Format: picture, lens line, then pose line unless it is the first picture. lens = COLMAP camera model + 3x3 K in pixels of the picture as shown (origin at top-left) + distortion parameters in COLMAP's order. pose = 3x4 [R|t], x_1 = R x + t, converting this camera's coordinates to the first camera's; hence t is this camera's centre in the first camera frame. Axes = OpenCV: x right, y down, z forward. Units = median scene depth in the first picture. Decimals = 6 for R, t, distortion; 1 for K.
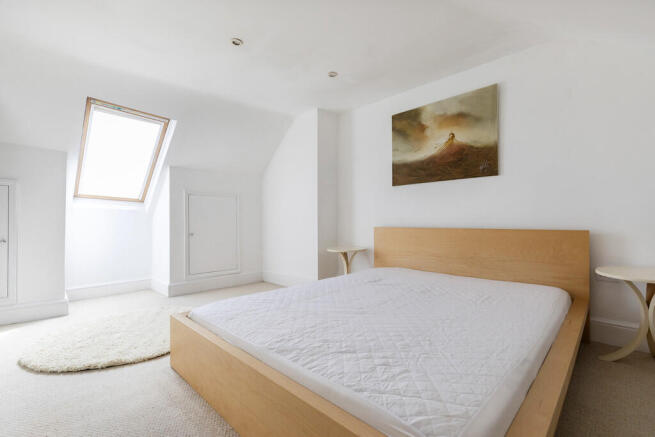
lens RADIAL K [[289.4, 0, 324.5], [0, 289.4, 218.3], [0, 0, 1]] dist [0.001141, 0.000114]
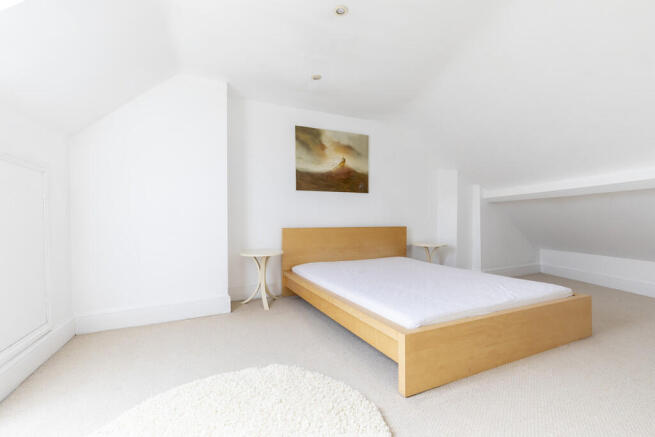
lens RADIAL K [[289.4, 0, 324.5], [0, 289.4, 218.3], [0, 0, 1]] dist [0.001141, 0.000114]
pose [[0.348035, -0.011832, 0.937407, -0.844808], [-0.017640, 0.999661, 0.019167, -0.030620], [-0.937315, -0.023207, 0.347709, 0.568703]]
